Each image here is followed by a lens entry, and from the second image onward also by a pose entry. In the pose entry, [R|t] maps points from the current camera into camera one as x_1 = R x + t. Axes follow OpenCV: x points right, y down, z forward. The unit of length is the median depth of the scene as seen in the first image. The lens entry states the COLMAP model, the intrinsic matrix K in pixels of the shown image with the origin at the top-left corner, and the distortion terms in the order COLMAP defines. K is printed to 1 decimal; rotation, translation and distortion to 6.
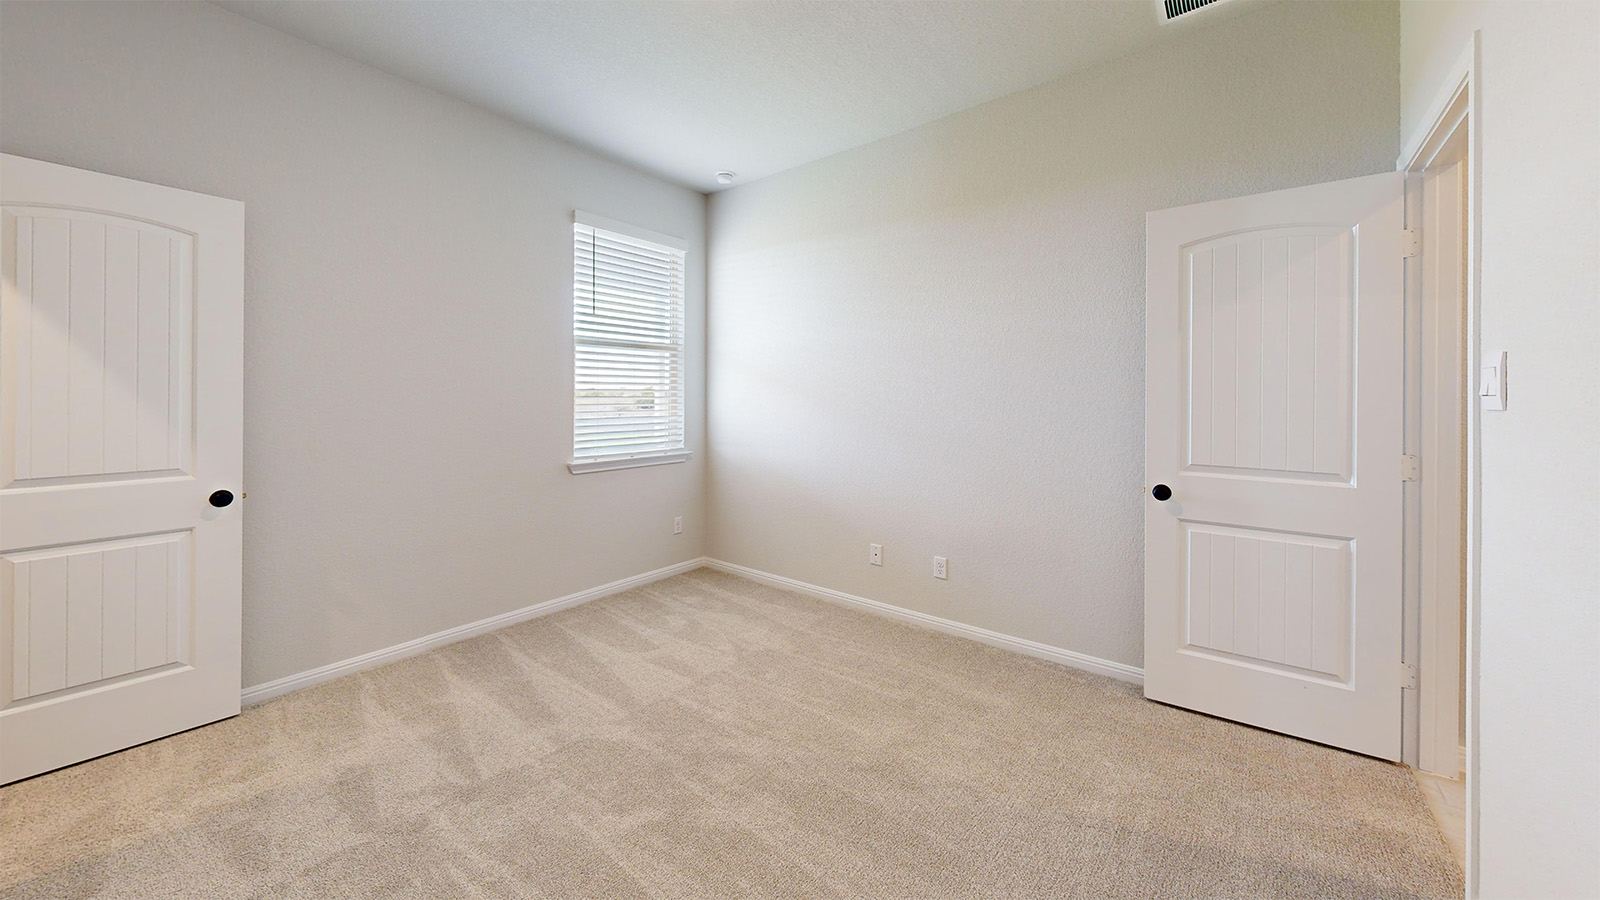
lens RADIAL K [[578.6, 0, 796.9], [0, 578.6, 464.4], [0, 0, 1]] dist [-0.000390, -0.000013]
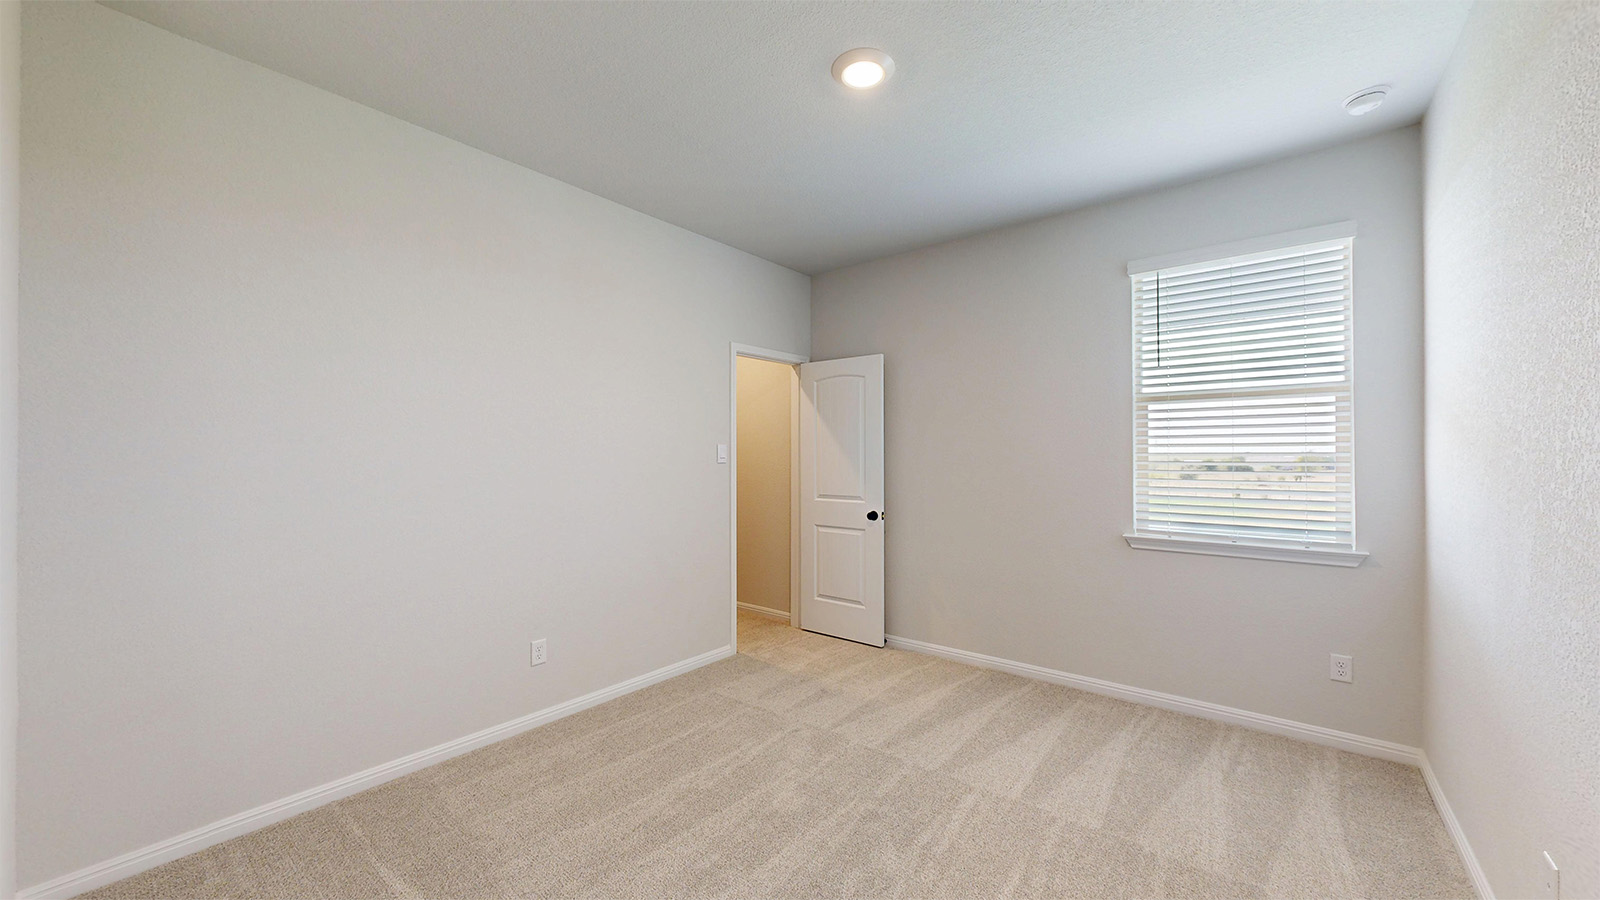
lens RADIAL K [[573.3, 0, 810.6], [0, 573.3, 452.7], [0, 0, 1]] dist [-0.000267, -0.000032]
pose [[0.012457, -0.015640, -0.999800, 0.536694], [-0.121648, 0.992427, -0.017040, -0.058507], [0.992495, 0.121836, 0.010460, 0.529182]]
